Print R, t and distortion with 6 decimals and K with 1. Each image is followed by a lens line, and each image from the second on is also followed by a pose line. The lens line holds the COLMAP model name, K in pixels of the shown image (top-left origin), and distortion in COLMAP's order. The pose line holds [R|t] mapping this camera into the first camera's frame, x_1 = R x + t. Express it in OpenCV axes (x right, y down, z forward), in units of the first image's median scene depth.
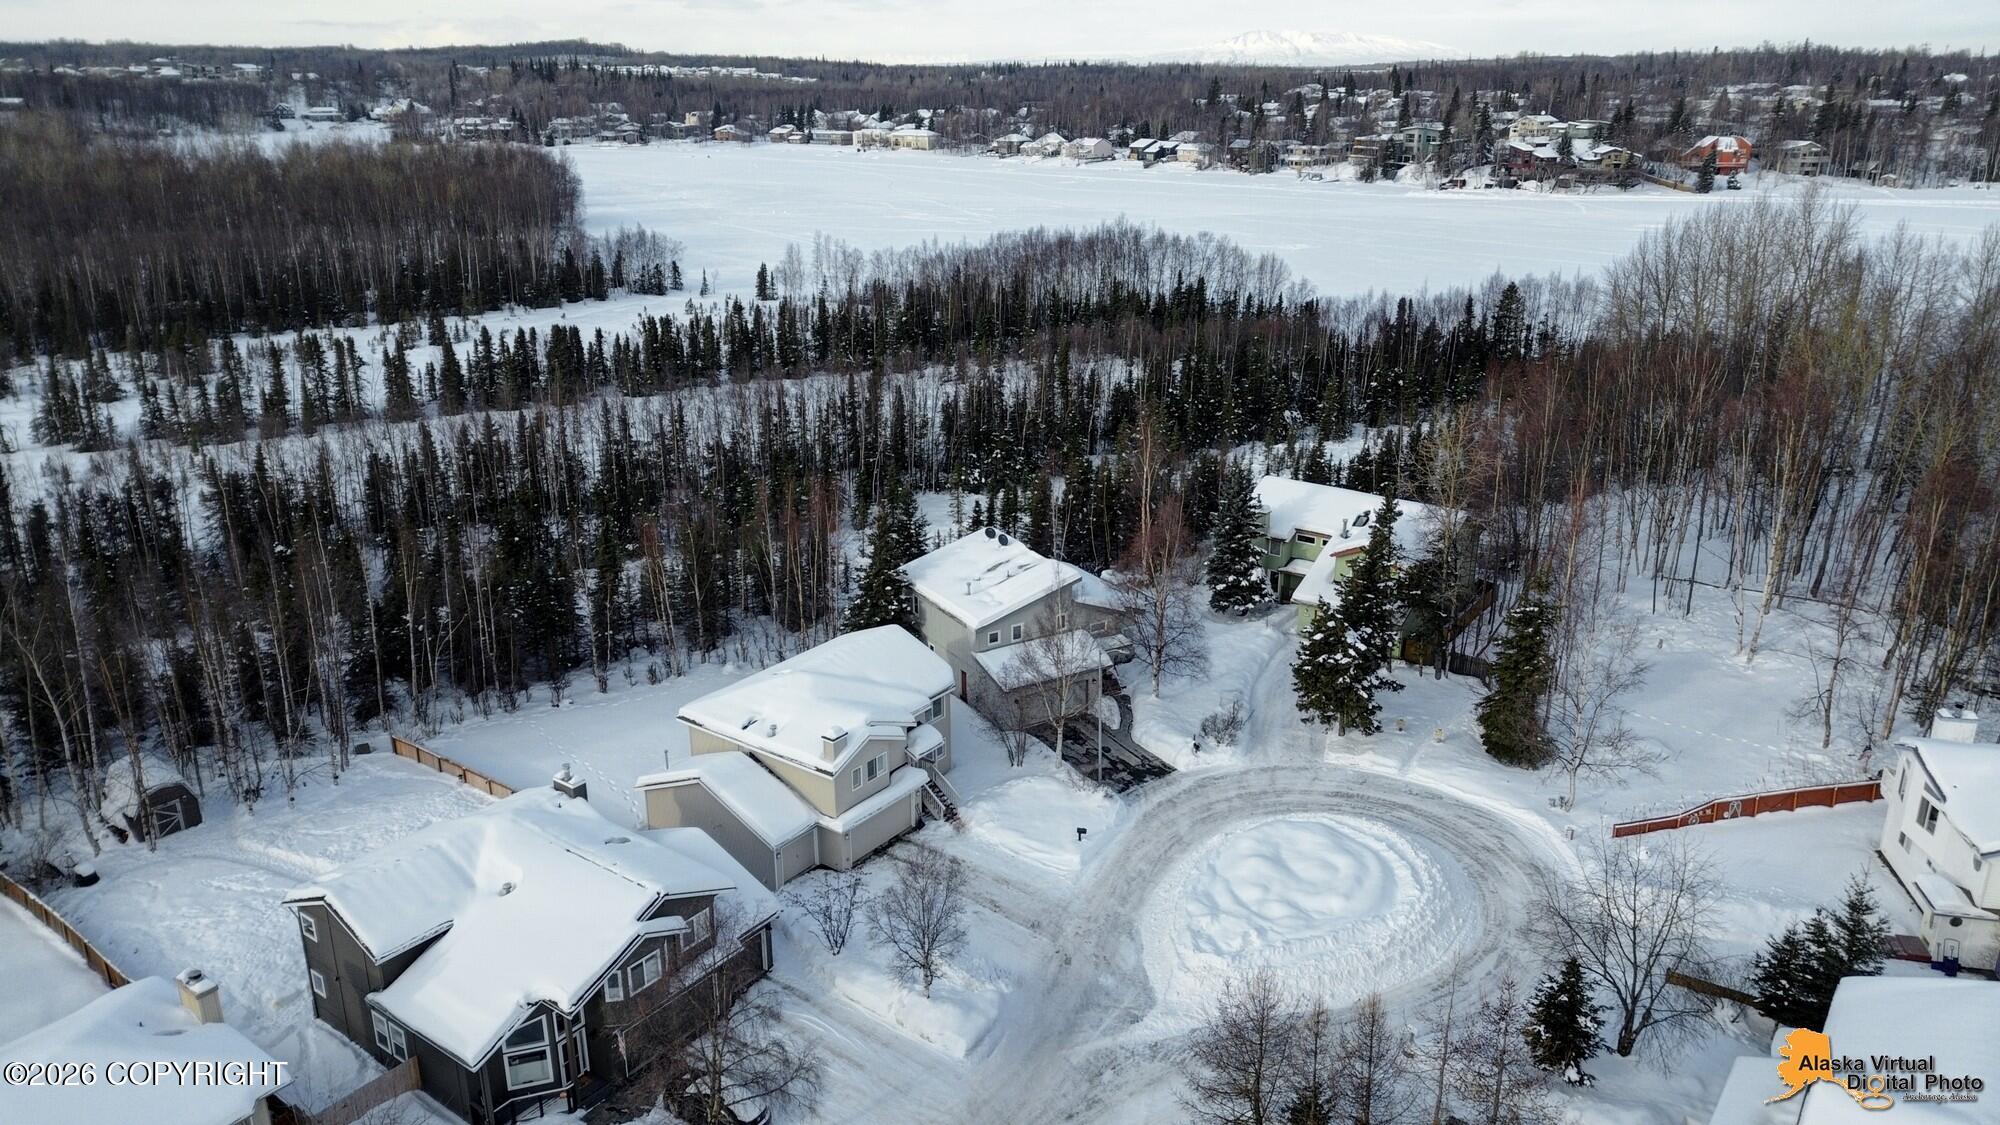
lens RADIAL K [[1411.8, 0, 992.4], [0, 1411.8, 572.5], [0, 0, 1]] dist [0.060877, -0.055722]
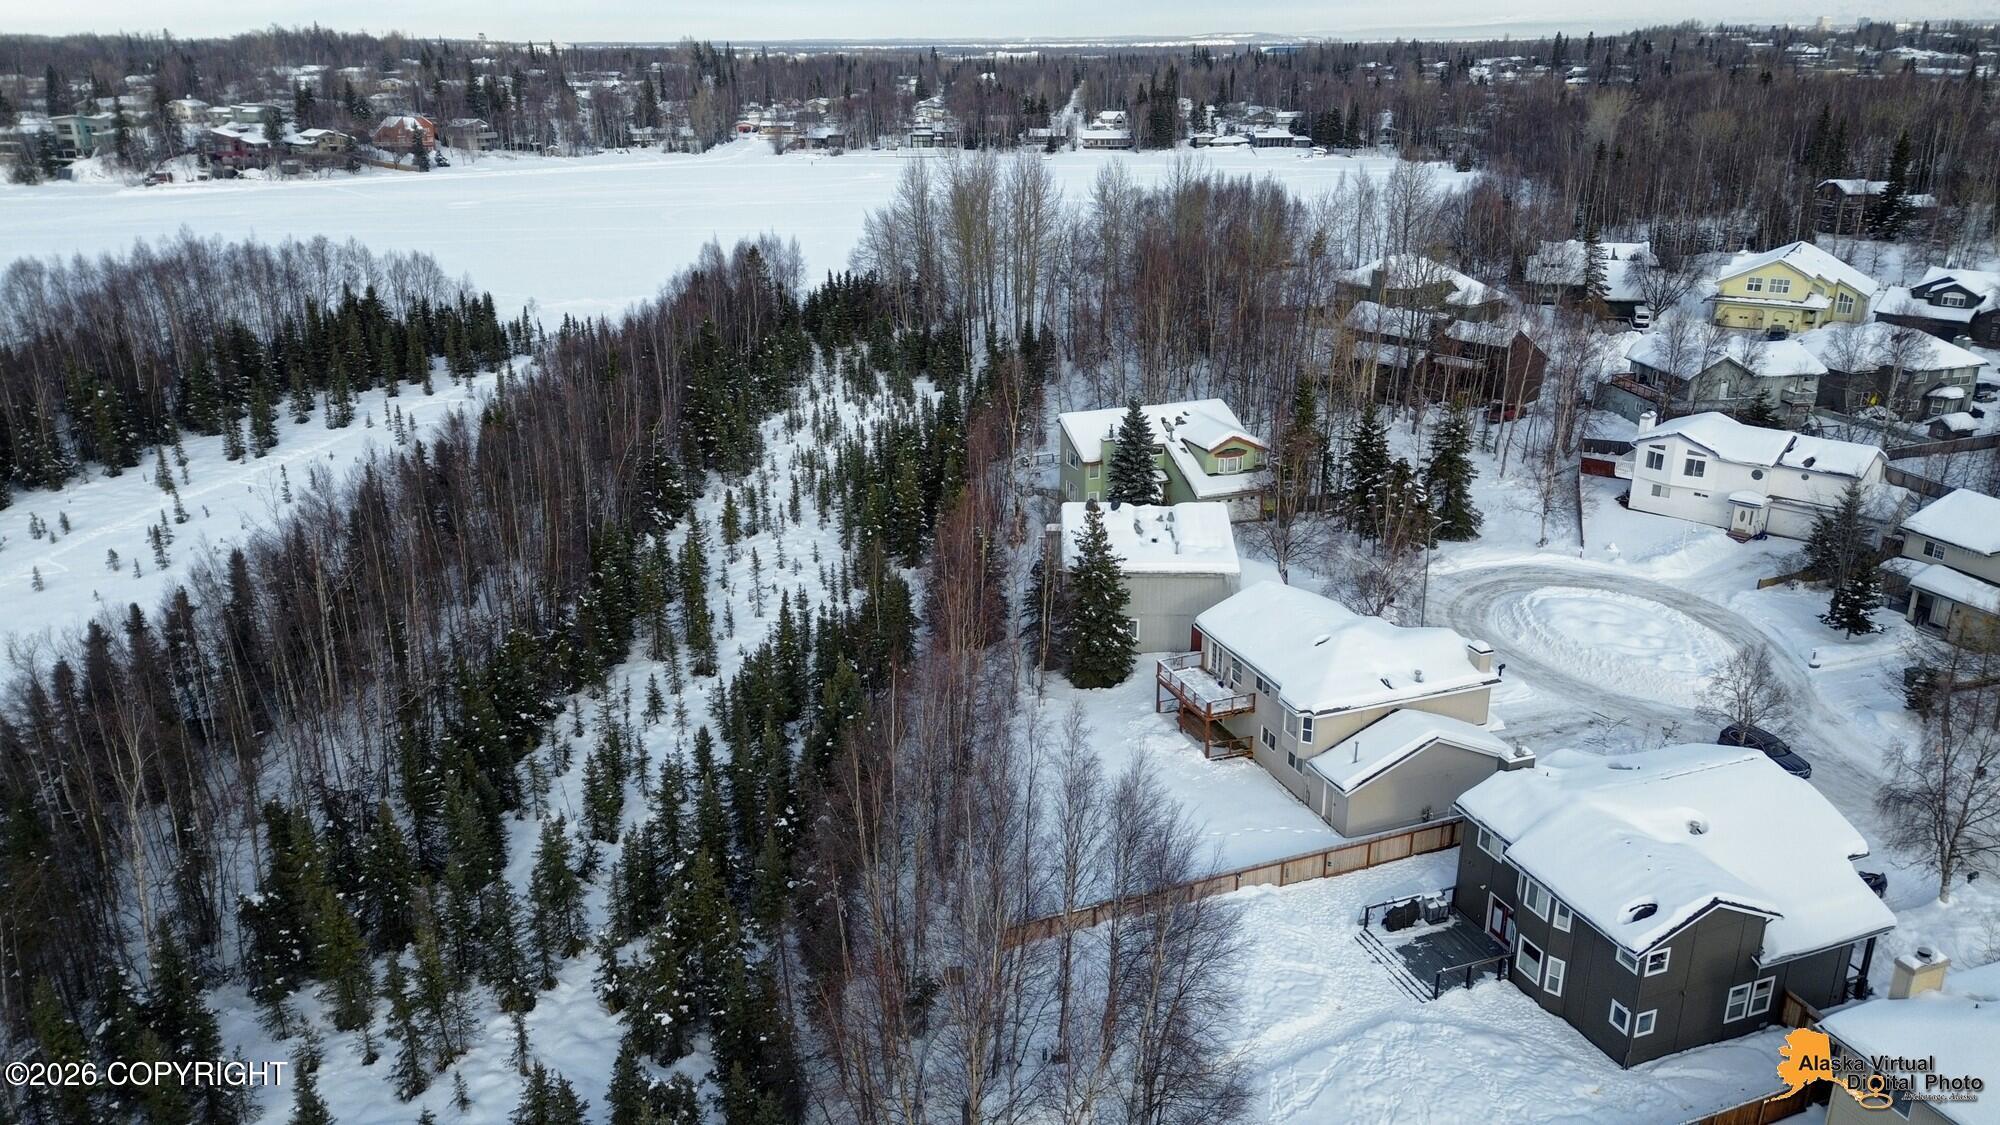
lens RADIAL K [[1411.8, 0, 1004.4], [0, 1411.8, 556.7], [0, 0, 1]] dist [0.060877, -0.055722]
pose [[0.532144, -0.288502, 0.795983, -0.178647], [0.287972, 0.945775, 0.150273, -0.034179], [-0.796175, 0.149254, 0.586369, 0.098309]]
